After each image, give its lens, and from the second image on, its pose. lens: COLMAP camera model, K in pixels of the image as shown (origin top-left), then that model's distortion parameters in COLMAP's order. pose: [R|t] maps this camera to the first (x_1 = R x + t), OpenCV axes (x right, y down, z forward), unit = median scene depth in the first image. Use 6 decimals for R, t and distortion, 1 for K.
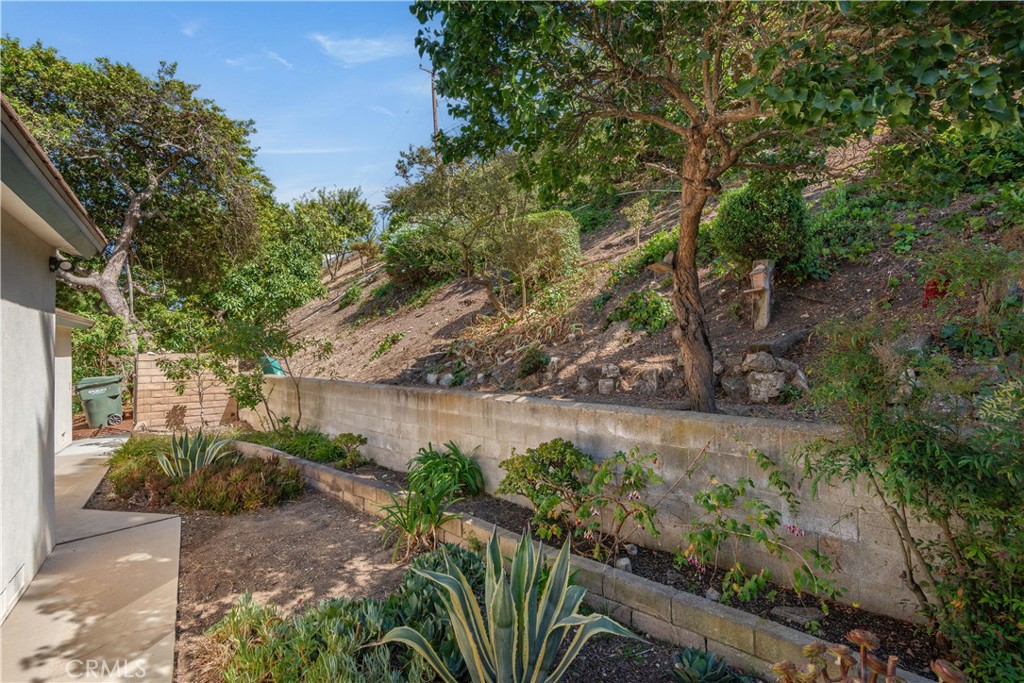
lens RADIAL K [[483.8, 0, 519.0], [0, 483.8, 340.5], [0, 0, 1]] dist [0.005299, -0.001937]
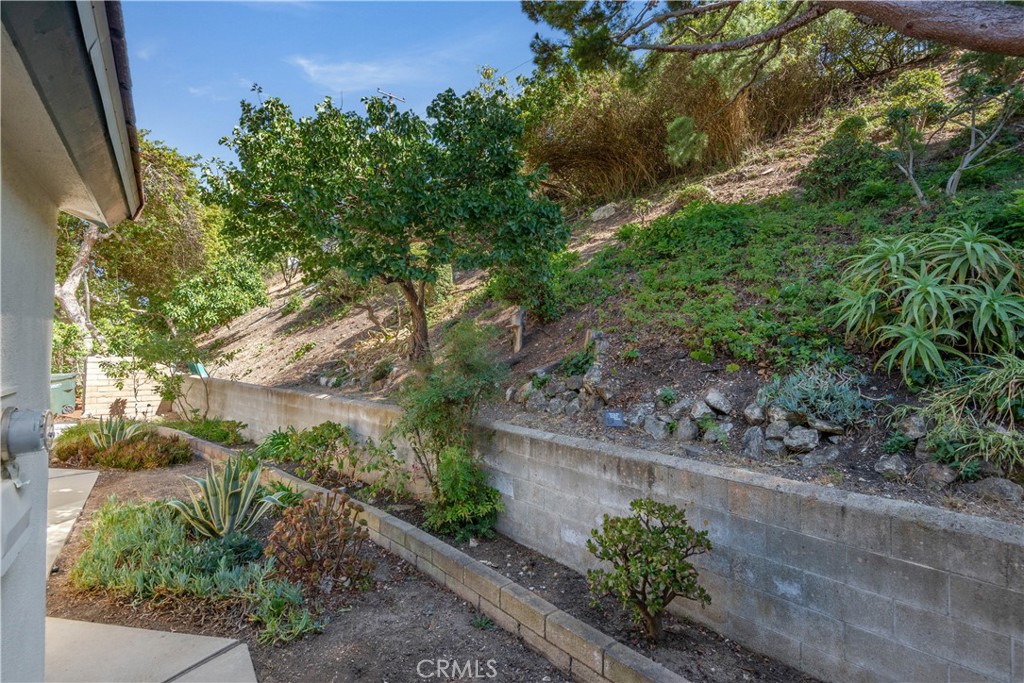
lens RADIAL K [[483.8, 0, 512.6], [0, 483.8, 339.2], [0, 0, 1]] dist [0.005299, -0.001937]
pose [[0.999359, 0.022489, 0.027869, 0.255478], [-0.022283, 0.999722, -0.007687, -0.030238], [-0.028034, 0.007061, 0.999582, -0.260636]]
